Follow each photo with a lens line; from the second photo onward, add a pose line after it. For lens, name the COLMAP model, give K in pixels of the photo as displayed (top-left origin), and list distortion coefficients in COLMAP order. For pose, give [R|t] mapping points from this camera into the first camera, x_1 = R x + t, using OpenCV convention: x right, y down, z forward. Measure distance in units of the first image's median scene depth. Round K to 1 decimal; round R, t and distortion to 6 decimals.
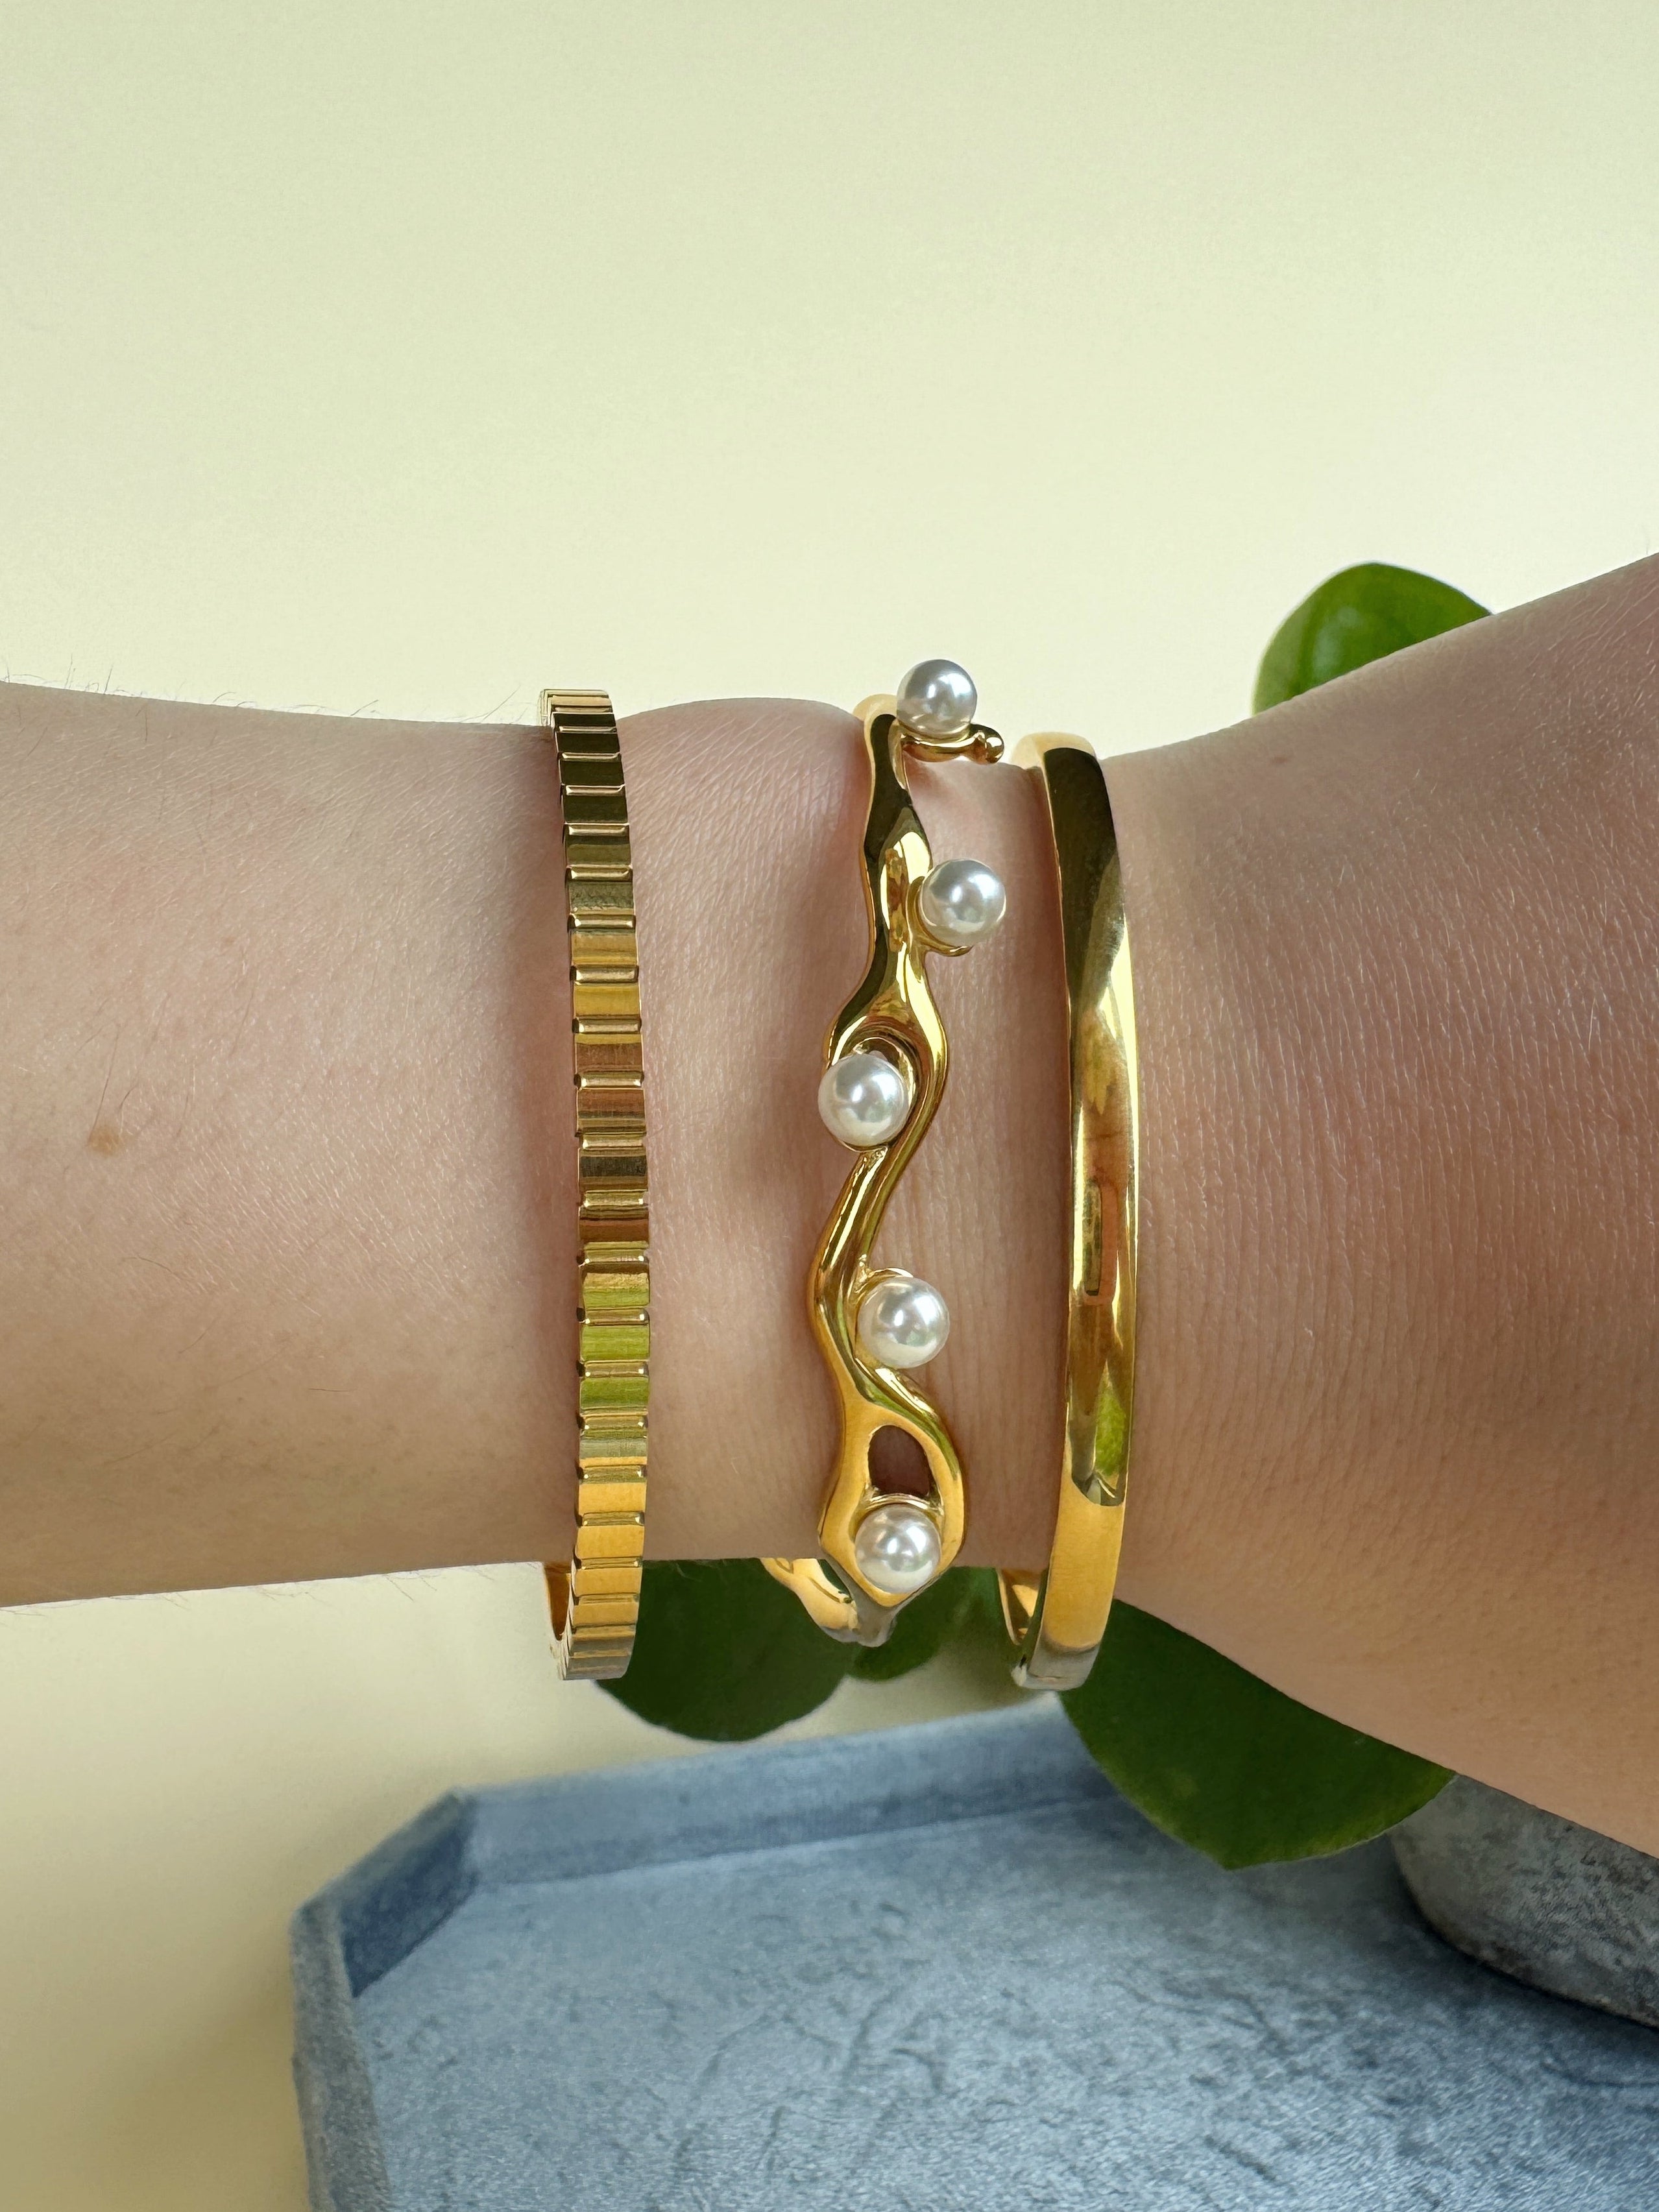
lens RADIAL K [[1934.5, 0, 697.2], [0, 1934.5, 1048.7], [0, 0, 1]] dist [-0.012366, 0.003794]
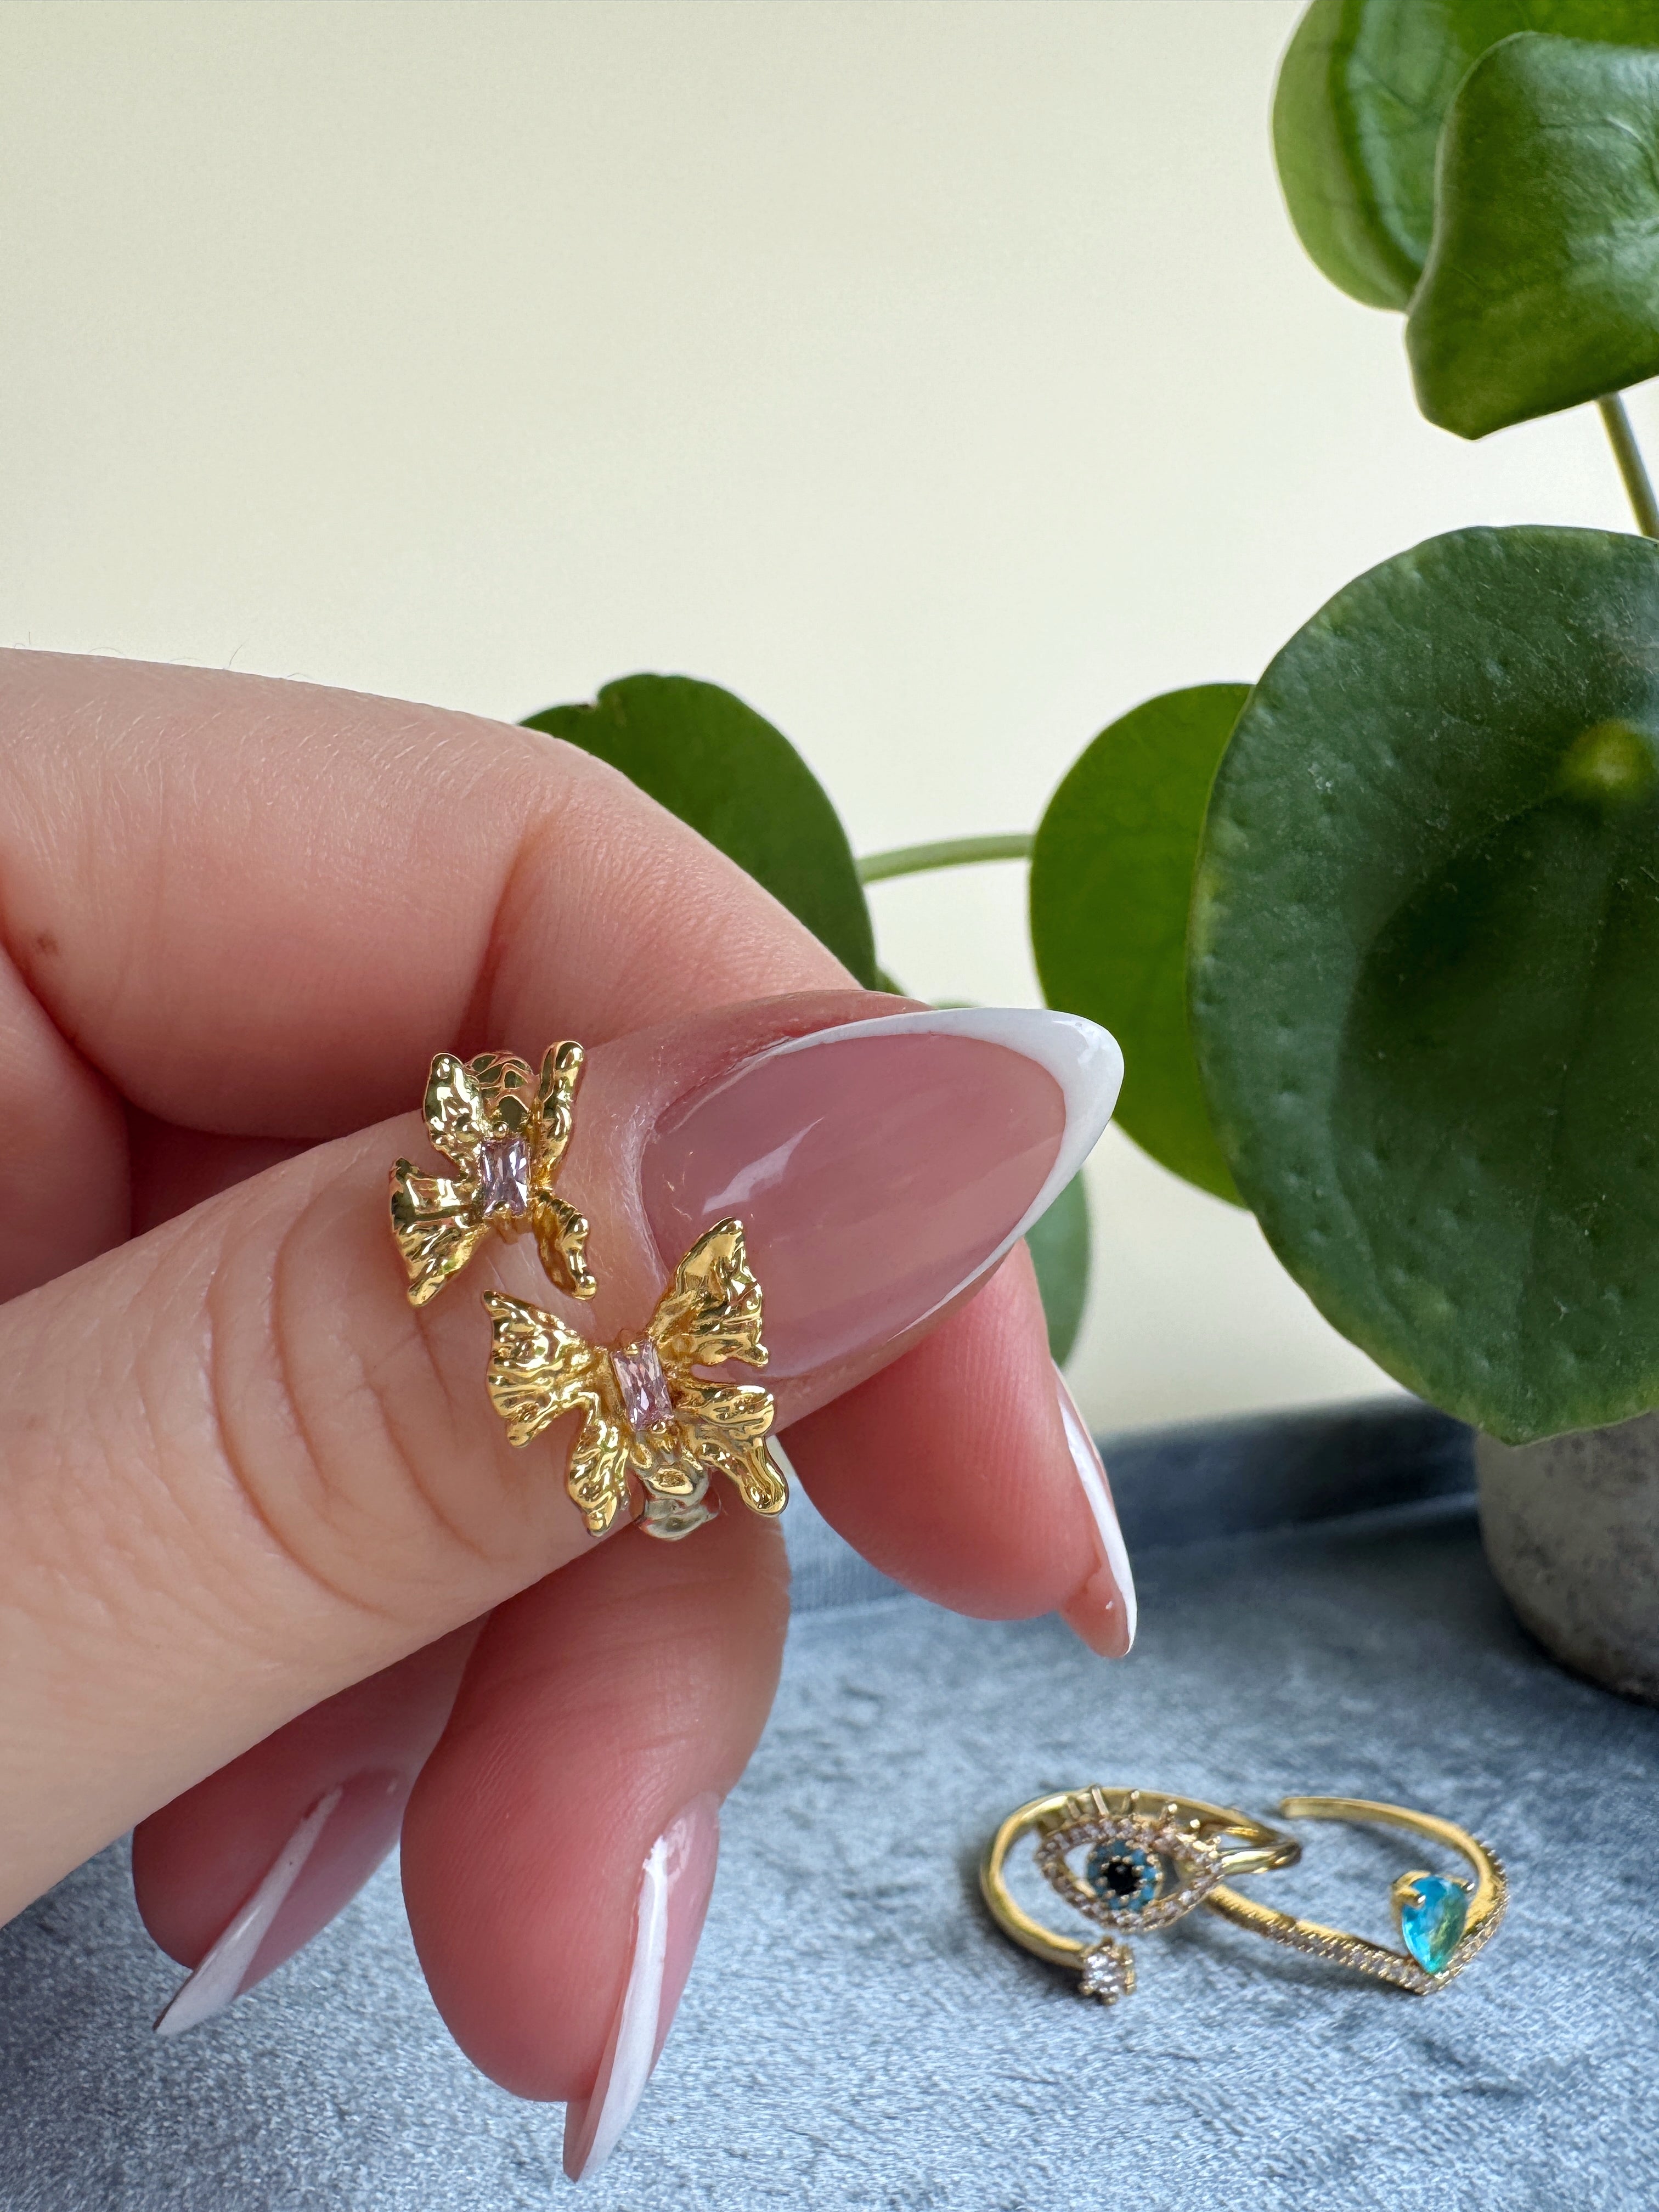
lens RADIAL K [[1662.9, 0, 813.7], [0, 1662.9, 1065.4], [0, 0, 1]] dist [-0.008177, 0.003077]
pose [[0.988495, -0.008421, 0.151019, -0.004823], [0.015605, 0.998799, -0.046446, 0.261131], [-0.150446, 0.048268, 0.987439, 0.420273]]
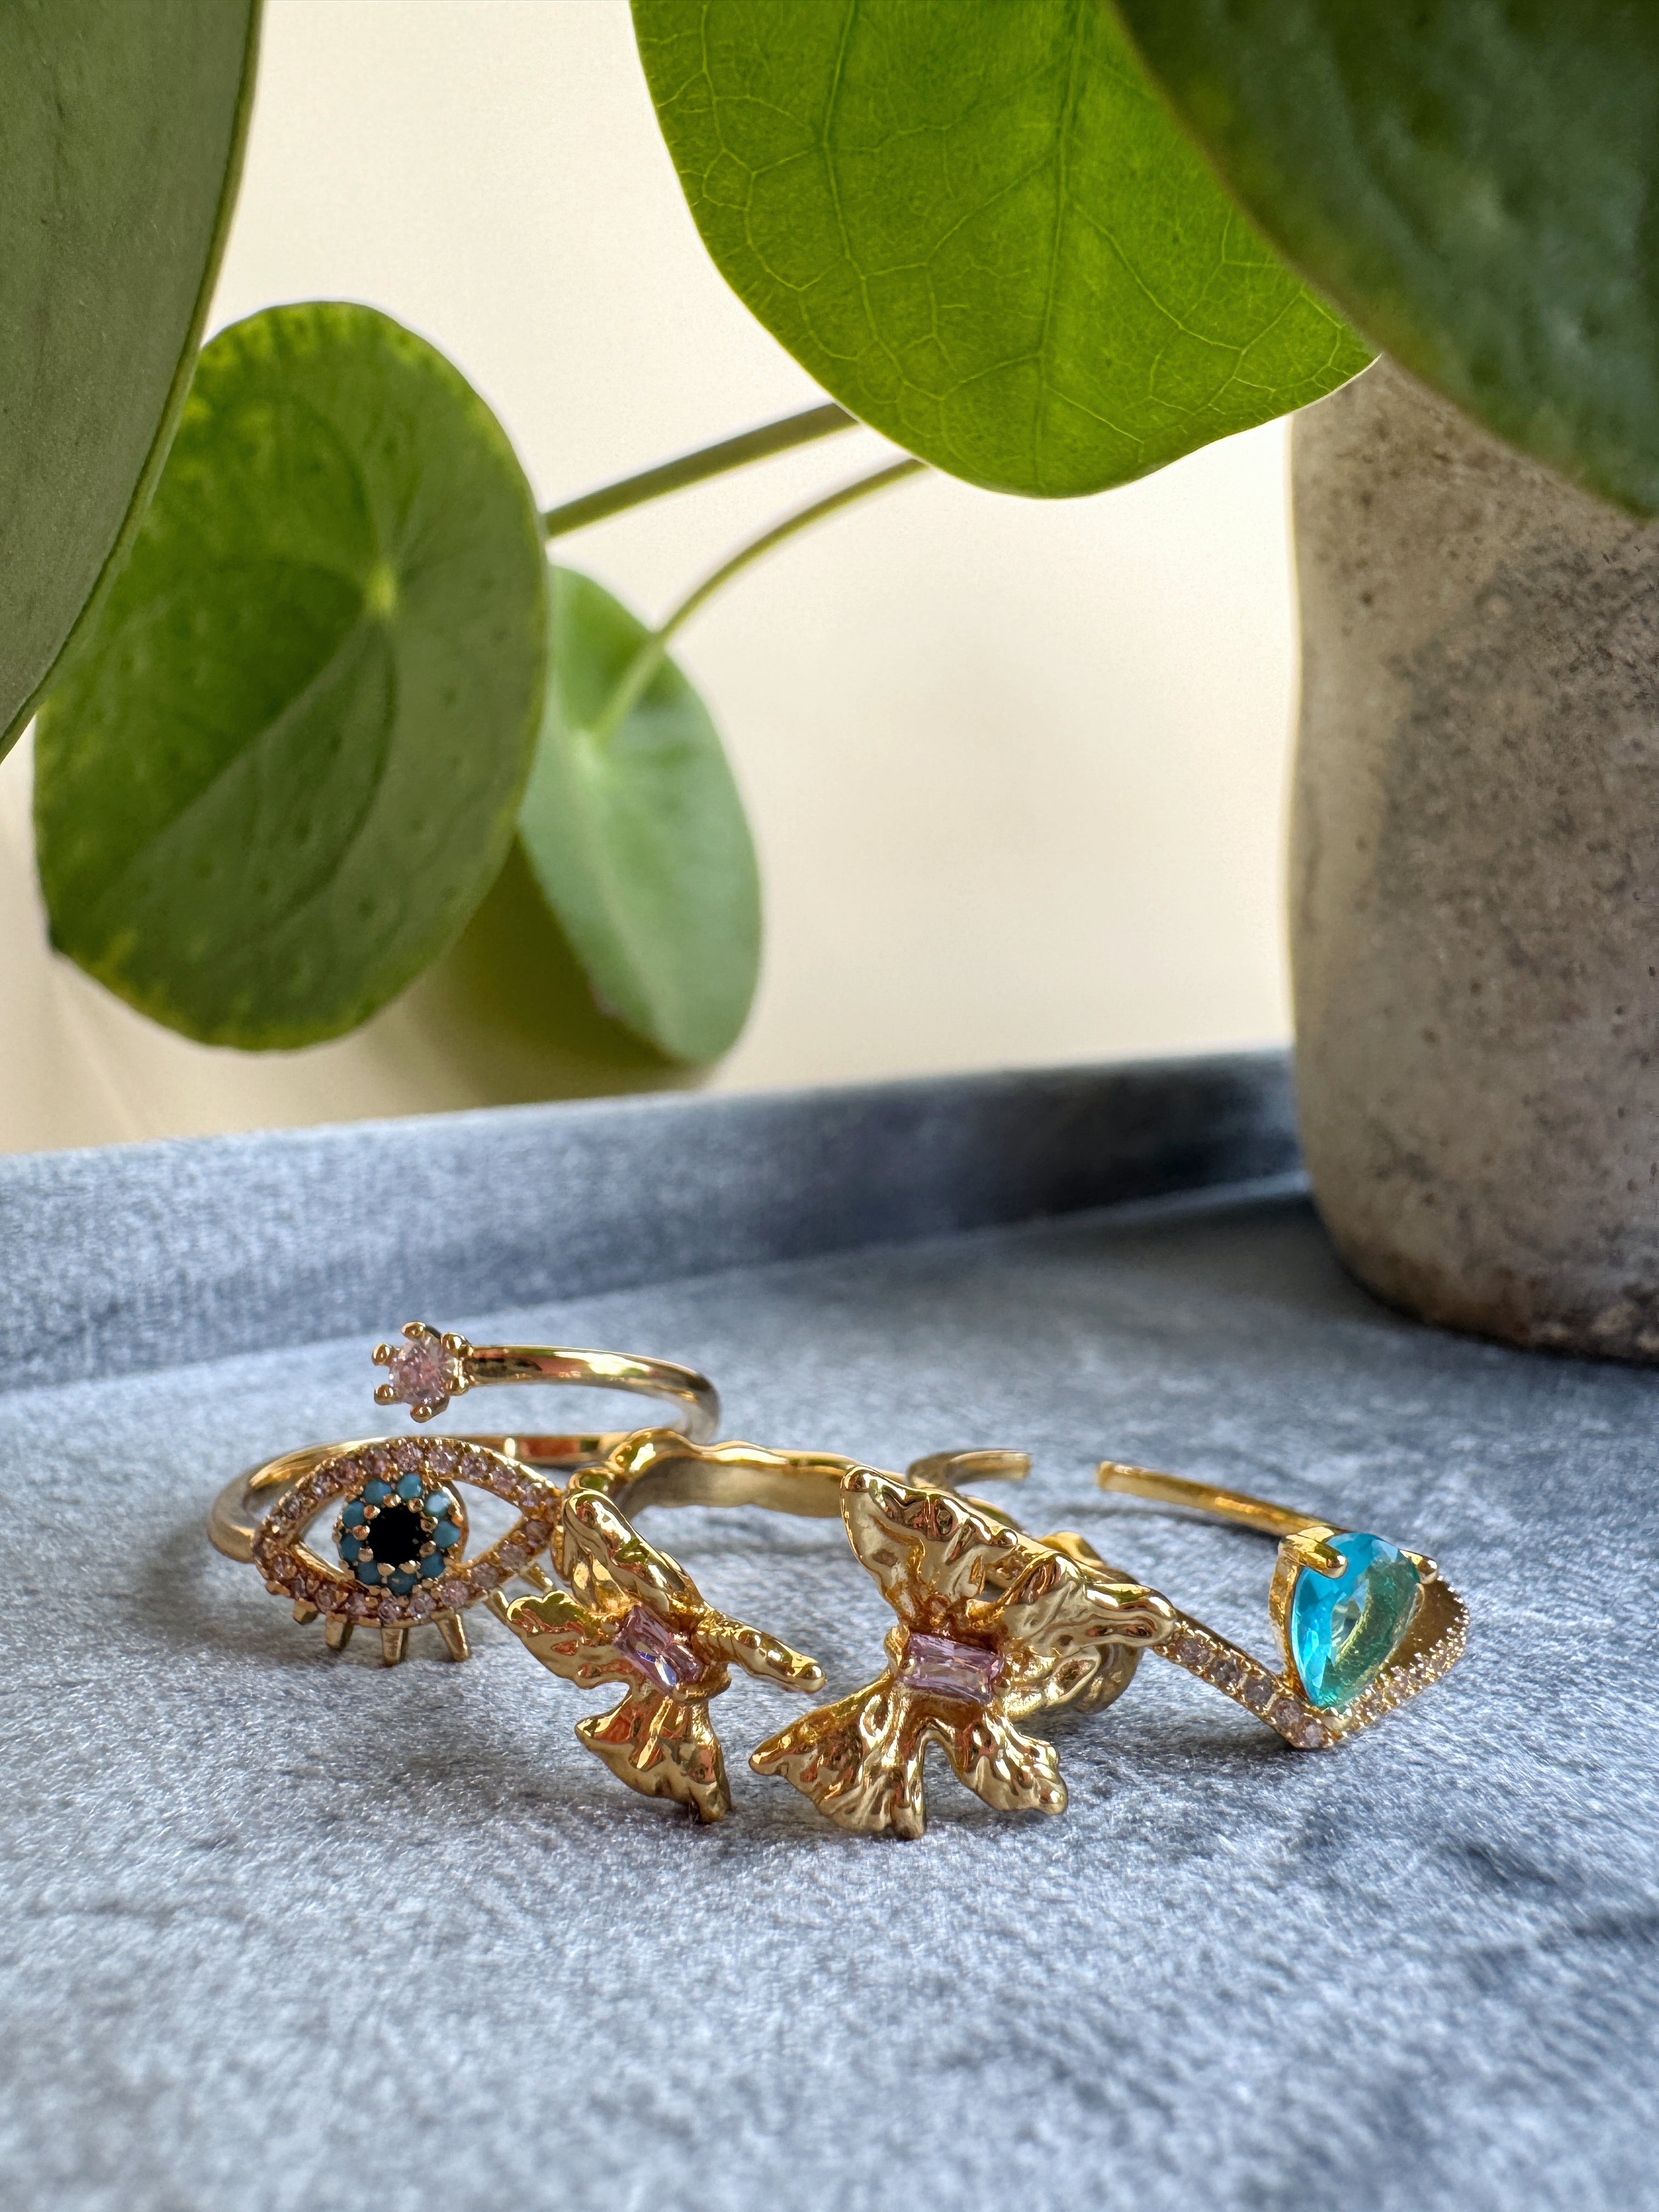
lens RADIAL K [[1662.9, 0, 816.2], [0, 1662.9, 1072.8], [0, 0, 1]] dist [-0.008177, 0.003077]
pose [[0.939366, -0.057778, 0.338013, 0.070688], [0.059176, 0.998228, 0.006175, 0.394378], [-0.337771, 0.014202, 0.941121, 0.666448]]
